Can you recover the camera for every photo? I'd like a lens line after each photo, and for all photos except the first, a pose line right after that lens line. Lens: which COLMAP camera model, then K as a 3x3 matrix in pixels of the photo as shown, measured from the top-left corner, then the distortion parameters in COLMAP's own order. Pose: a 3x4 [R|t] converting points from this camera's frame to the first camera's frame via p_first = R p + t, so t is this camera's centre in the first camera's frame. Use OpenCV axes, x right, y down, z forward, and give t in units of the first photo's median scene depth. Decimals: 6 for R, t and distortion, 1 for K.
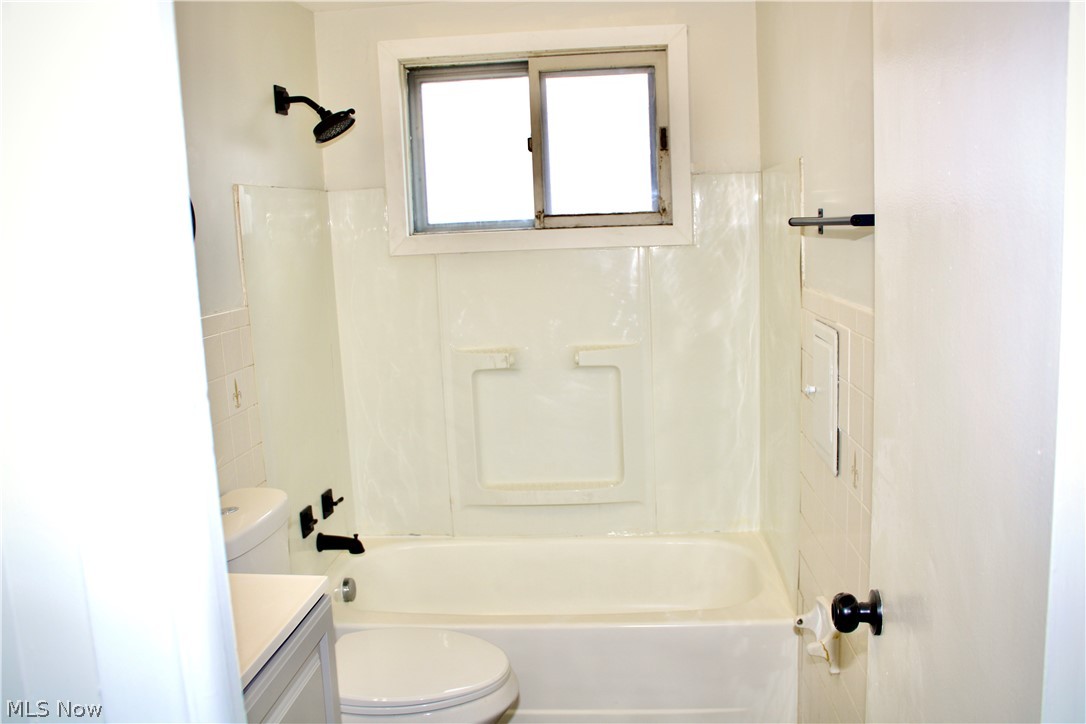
lens RADIAL K [[918.8, 0, 544.3], [0, 918.8, 358.5], [0, 0, 1]] dist [-0.162677, 0.140510]
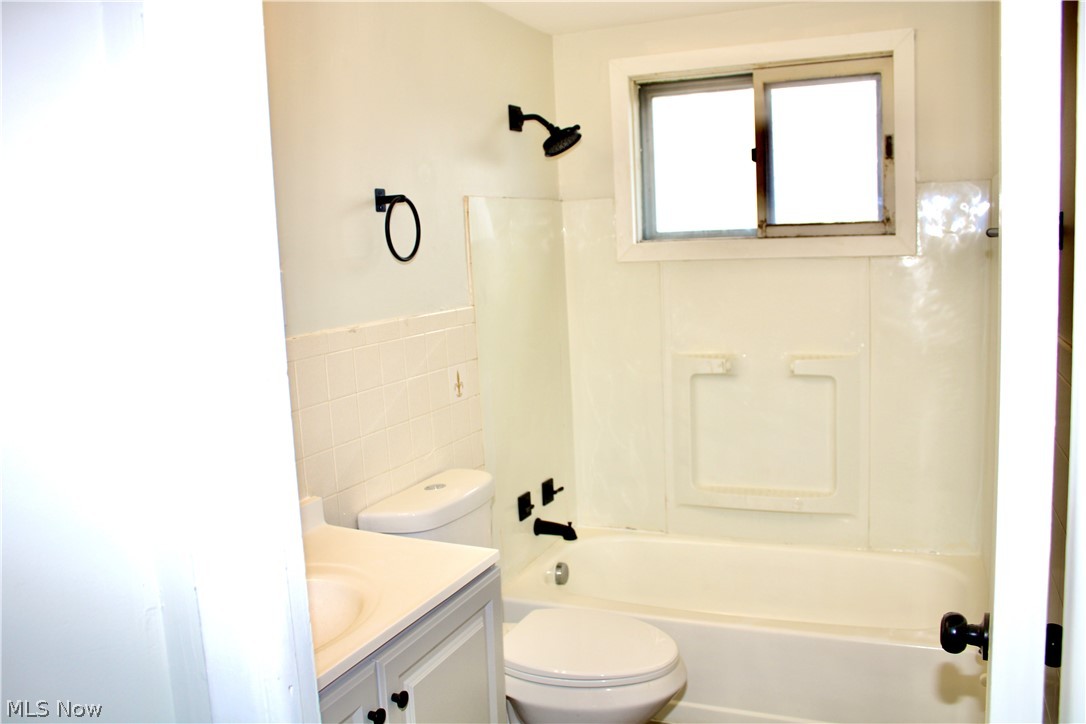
lens RADIAL K [[918.8, 0, 546.1], [0, 918.8, 361.4], [0, 0, 1]] dist [-0.162677, 0.140510]
pose [[0.946798, 0.042340, -0.319031, 0.098144], [-0.043066, 0.999061, 0.004782, 0.000774], [0.318933, 0.009212, 0.947732, -0.030712]]
